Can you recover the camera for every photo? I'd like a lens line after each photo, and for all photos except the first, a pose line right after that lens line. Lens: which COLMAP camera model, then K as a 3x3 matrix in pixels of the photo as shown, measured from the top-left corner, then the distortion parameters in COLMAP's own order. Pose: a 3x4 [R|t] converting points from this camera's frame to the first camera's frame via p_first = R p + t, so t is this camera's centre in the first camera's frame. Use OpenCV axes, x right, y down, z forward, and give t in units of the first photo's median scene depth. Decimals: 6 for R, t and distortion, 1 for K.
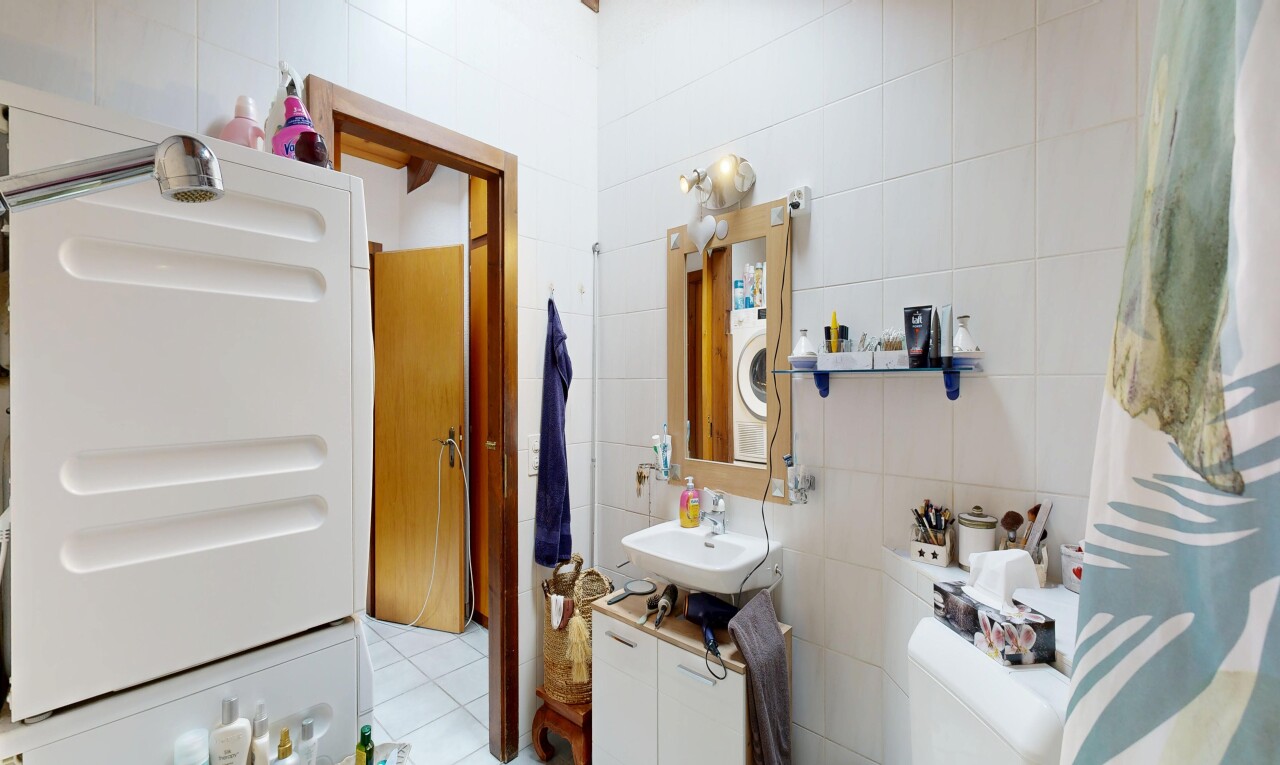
lens RADIAL K [[499.2, 0, 640.0], [0, 499.2, 382.5], [0, 0, 1]] dist [-0.000104, 0.000005]
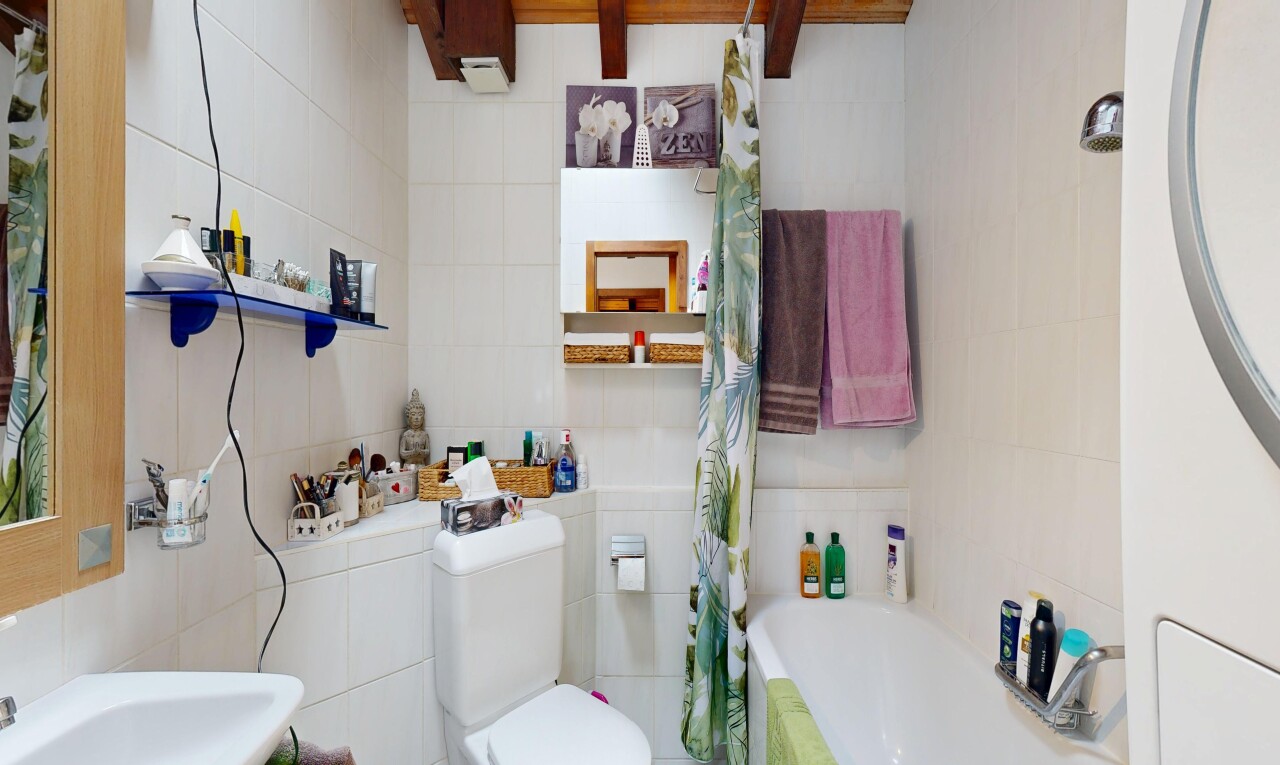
lens RADIAL K [[499.2, 0, 640.0], [0, 499.2, 382.5], [0, 0, 1]] dist [-0.000104, 0.000005]
pose [[-0.669951, 0.000797, 0.742405, -0.473250], [-0.000161, 0.999999, -0.001219, 0.084342], [-0.742406, -0.000936, -0.669950, 1.195739]]
